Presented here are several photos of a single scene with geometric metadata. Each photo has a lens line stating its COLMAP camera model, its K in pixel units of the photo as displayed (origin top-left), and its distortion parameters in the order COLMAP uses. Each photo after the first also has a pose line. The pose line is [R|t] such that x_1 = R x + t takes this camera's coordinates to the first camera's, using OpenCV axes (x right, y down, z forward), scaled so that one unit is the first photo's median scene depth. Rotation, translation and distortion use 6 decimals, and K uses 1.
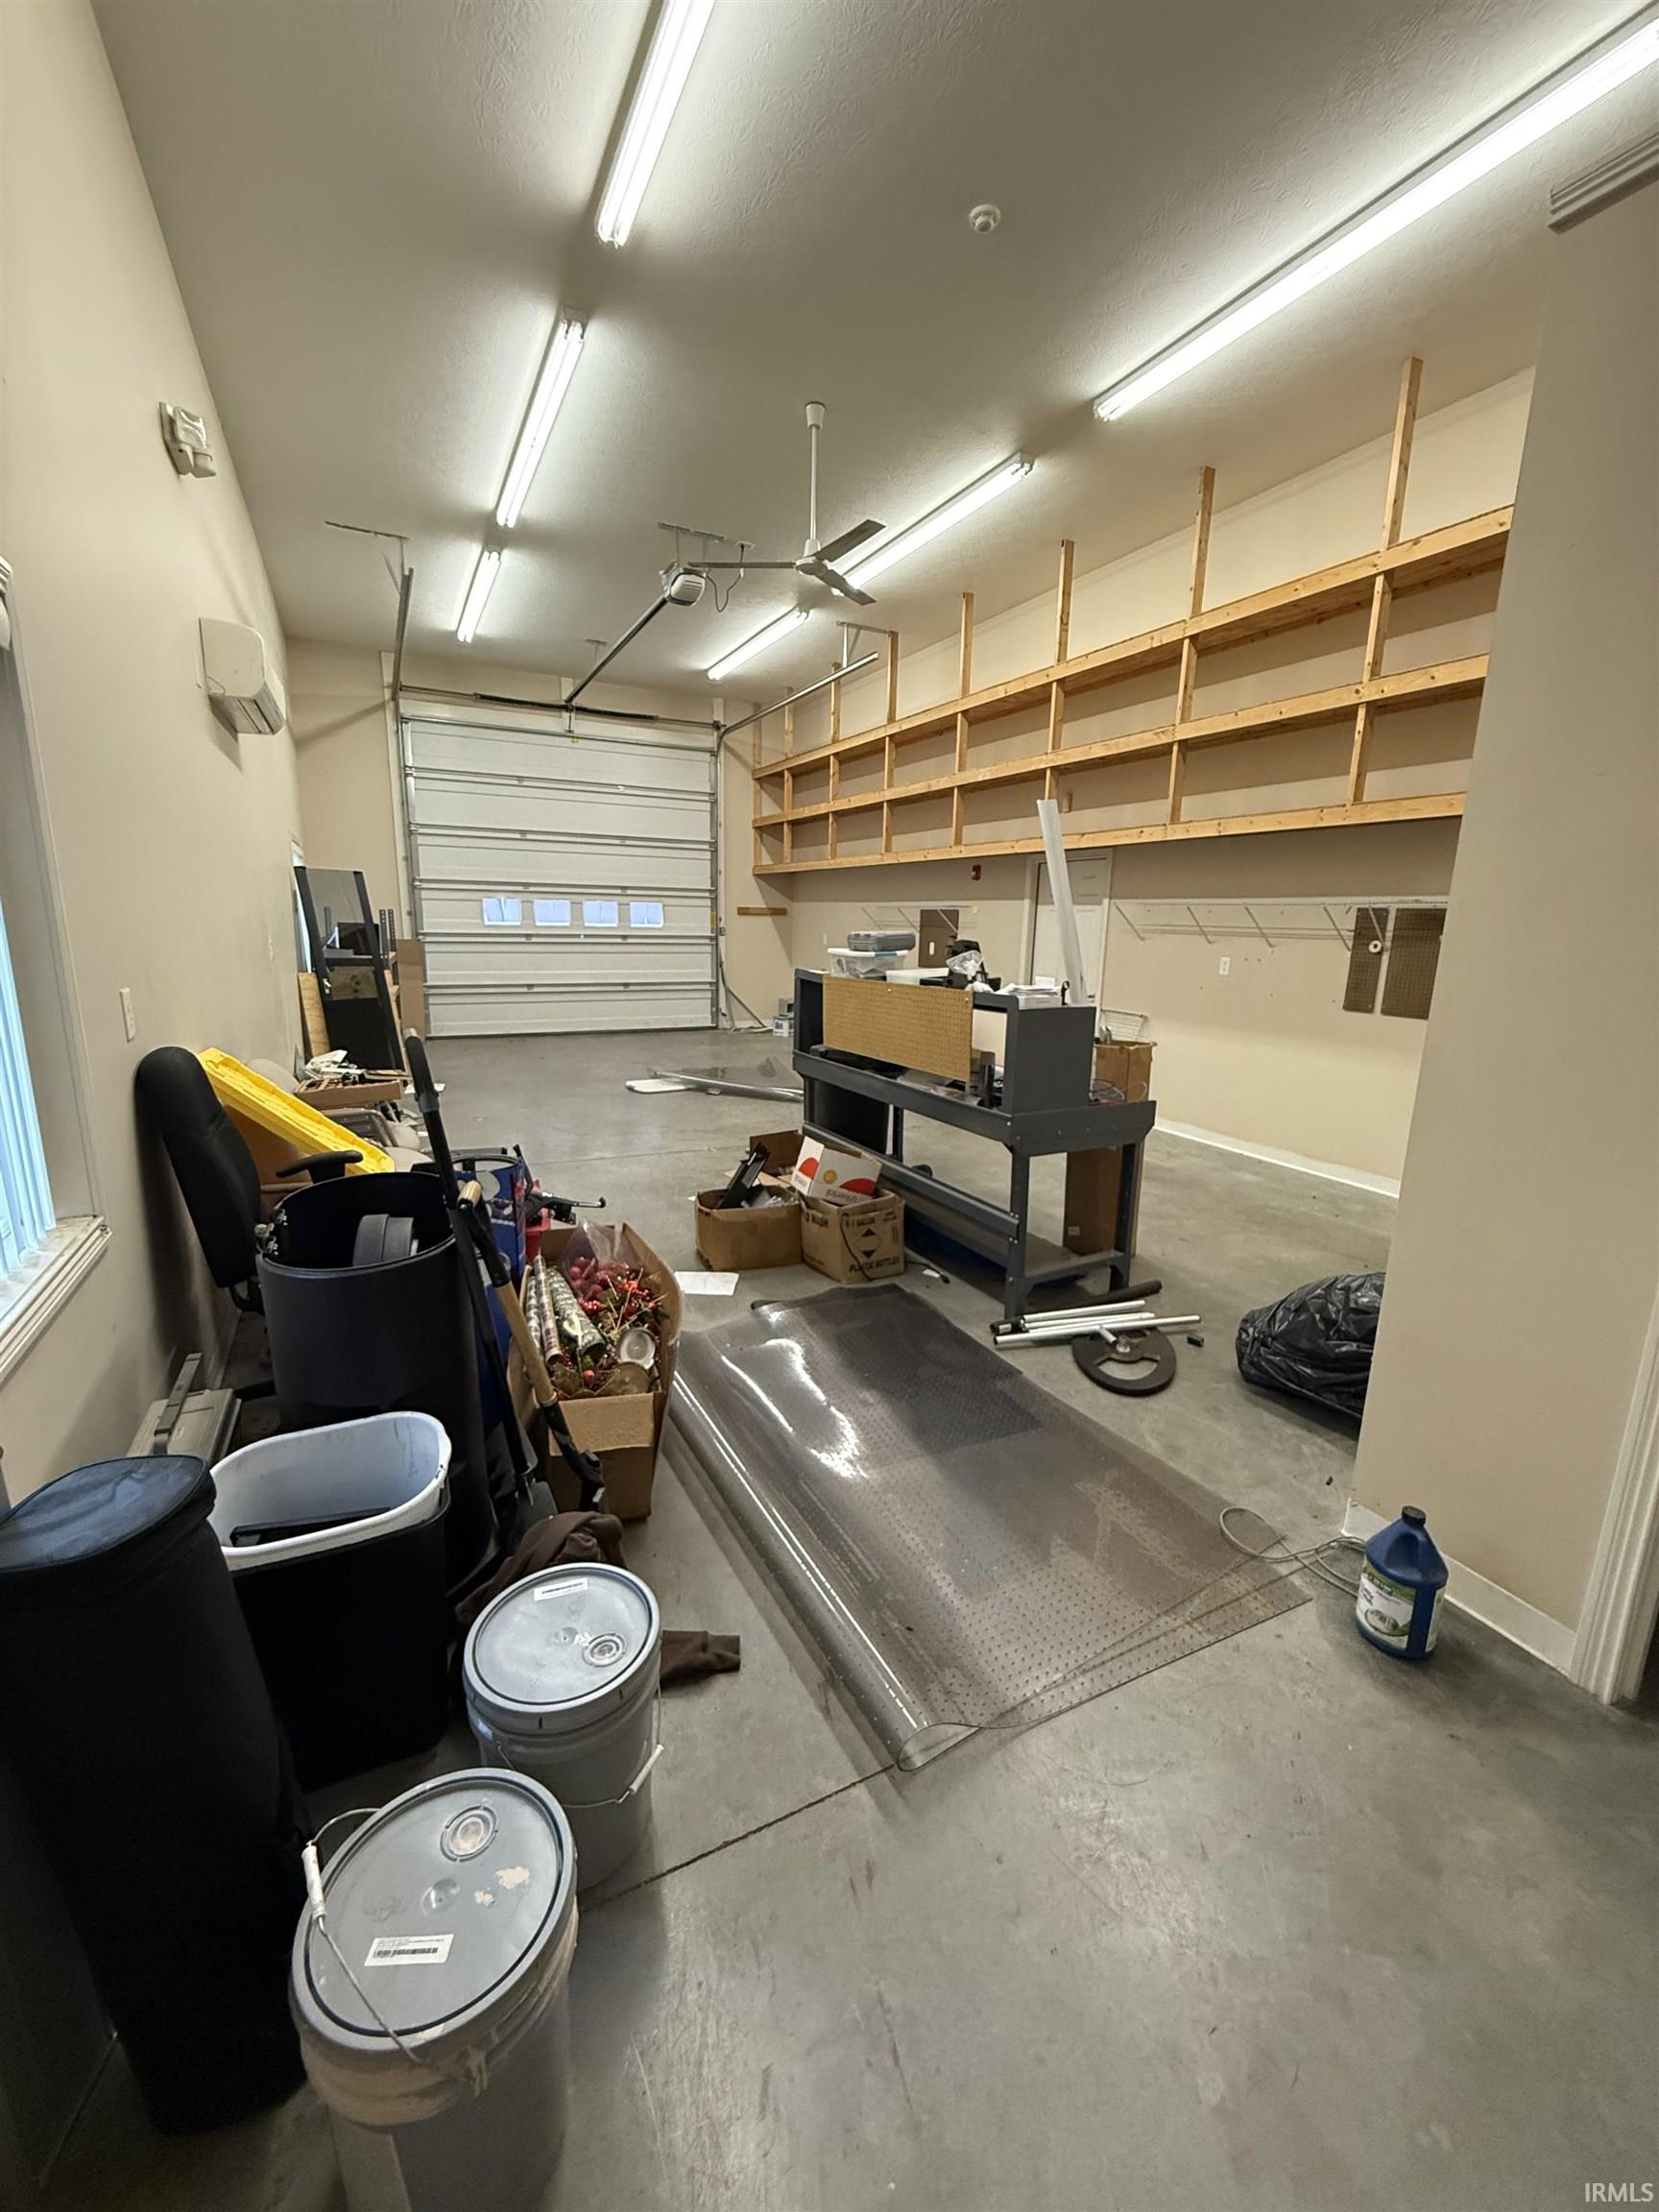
lens RADIAL K [[878.6, 0, 827.1], [0, 878.6, 1111.7], [0, 0, 1]] dist [-0.001071, 0.000680]
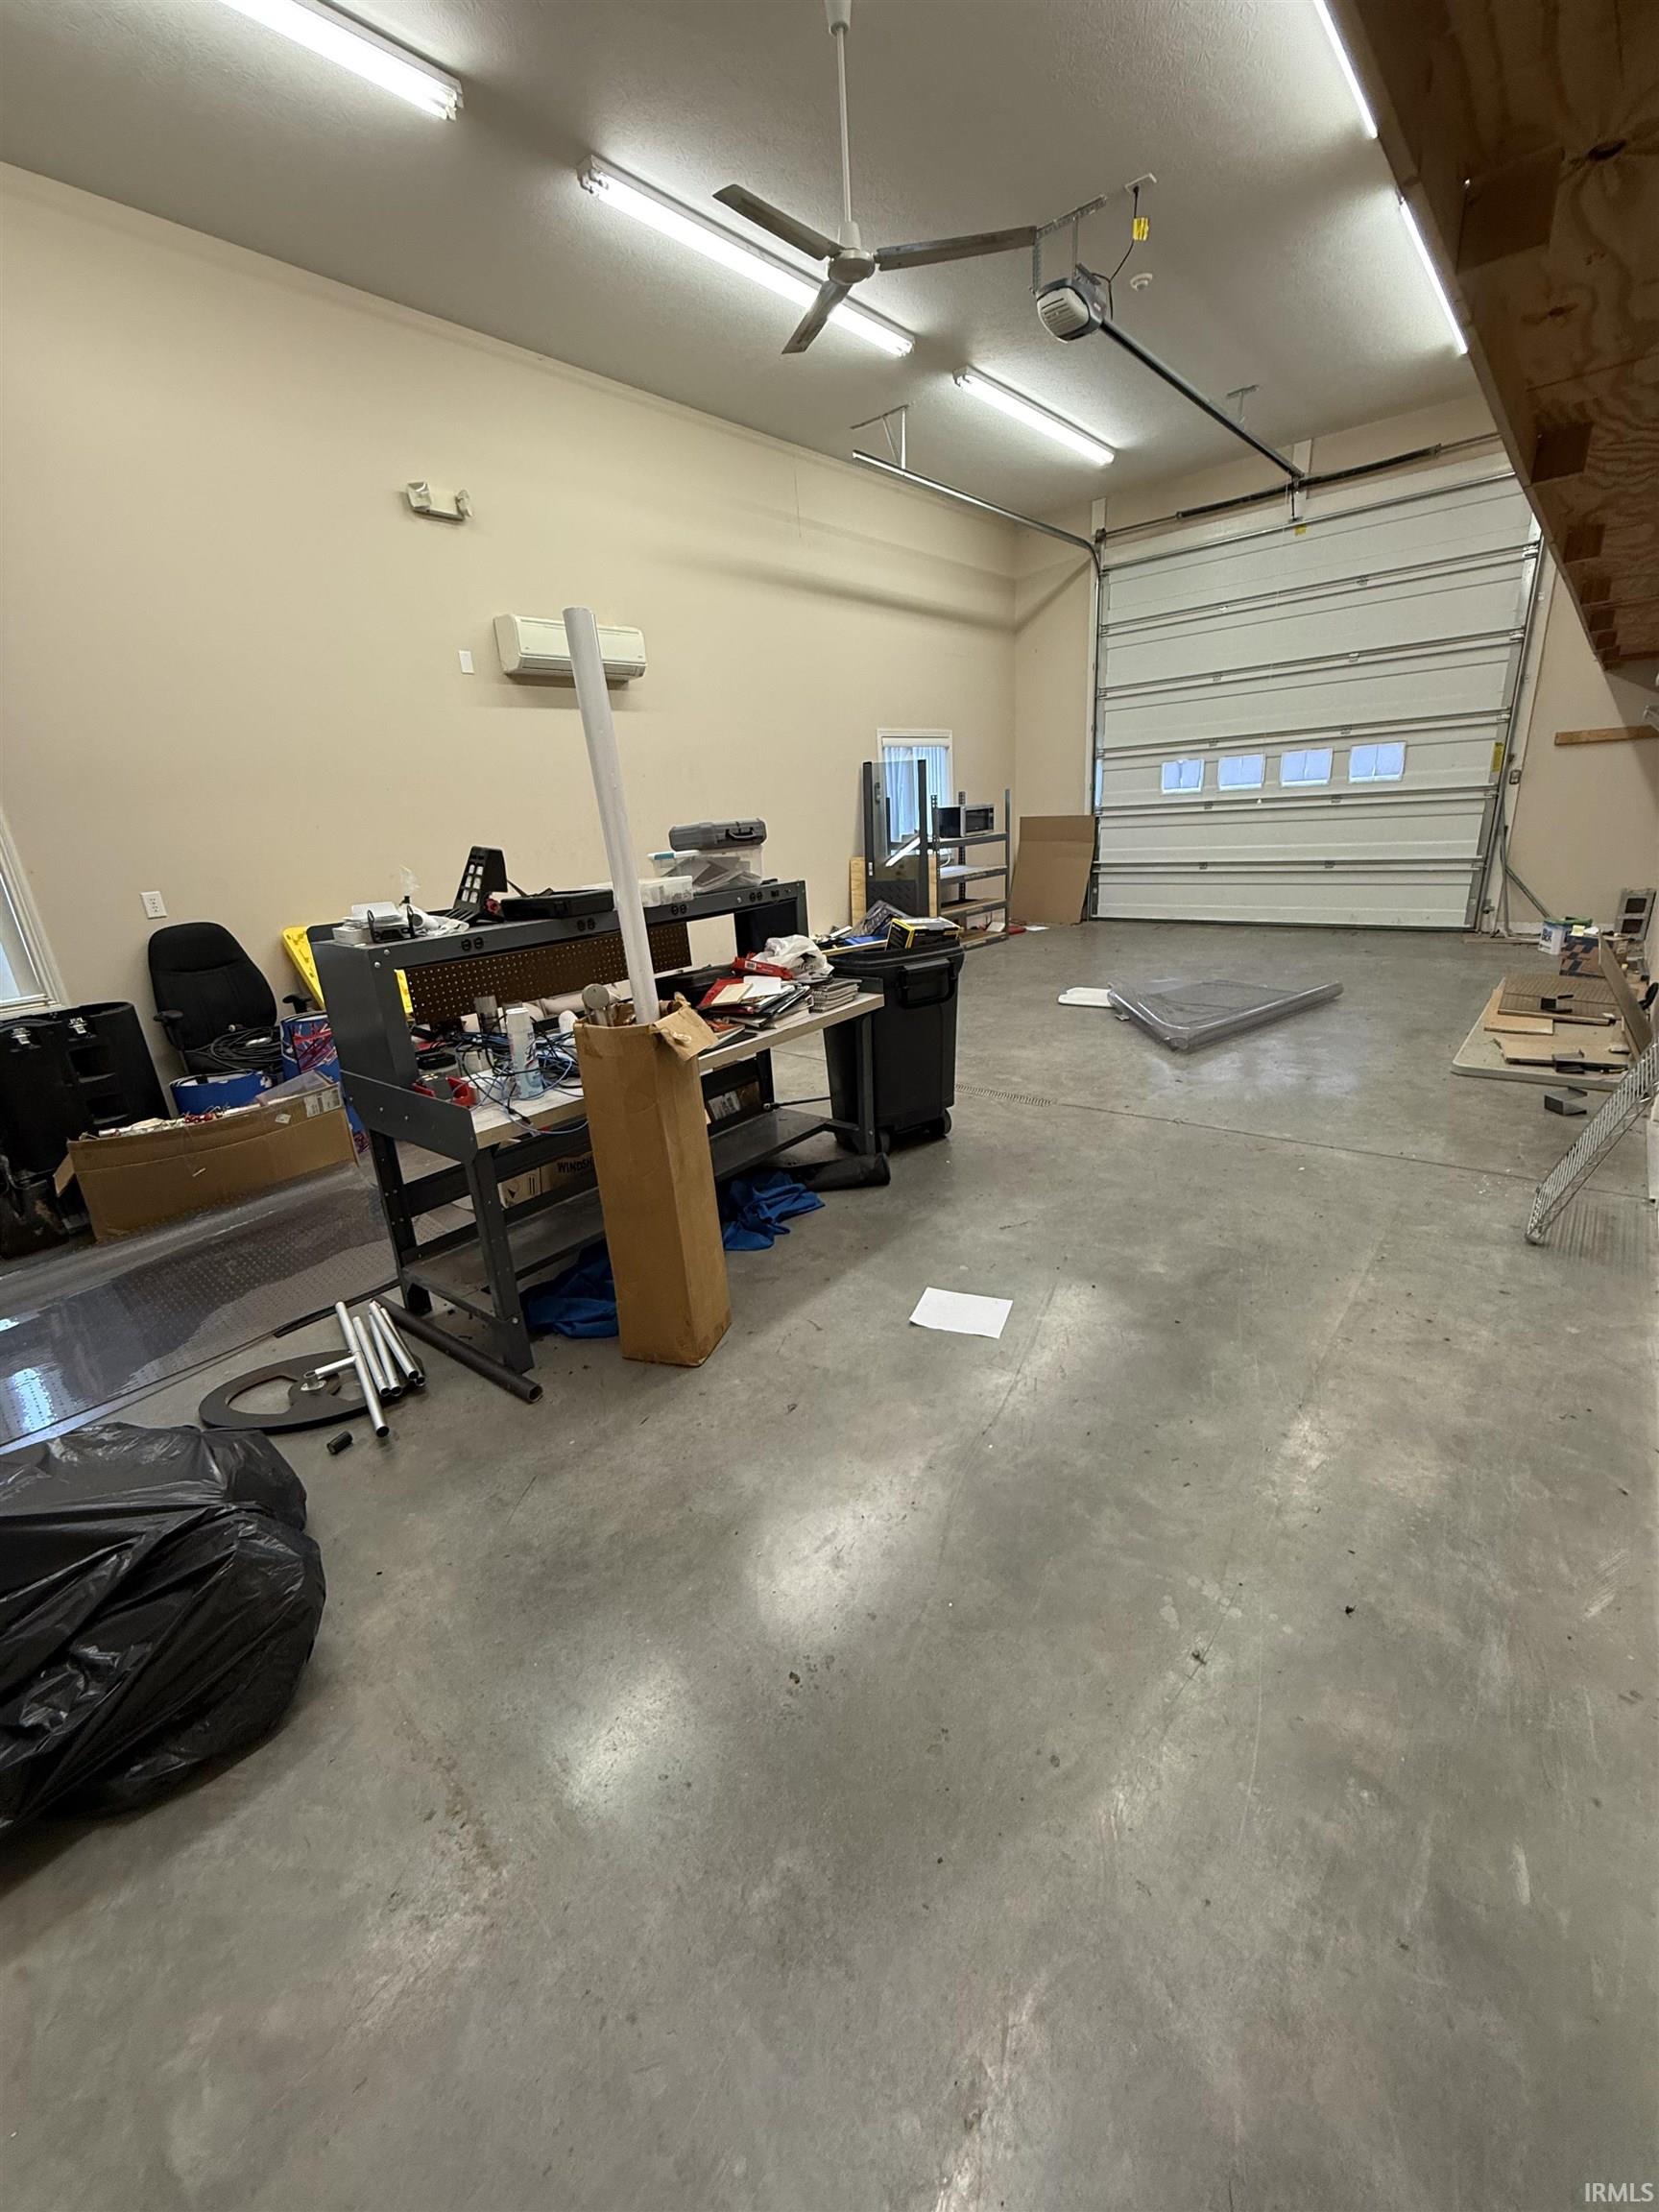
lens RADIAL K [[878.6, 0, 829.2], [0, 878.6, 1106.4], [0, 0, 1]] dist [-0.001071, 0.000680]
pose [[0.386366, 0.255391, -0.886283, 0.338480], [-0.123468, 0.966573, 0.224703, -0.062219], [0.914045, 0.022610, 0.404983, 0.323648]]
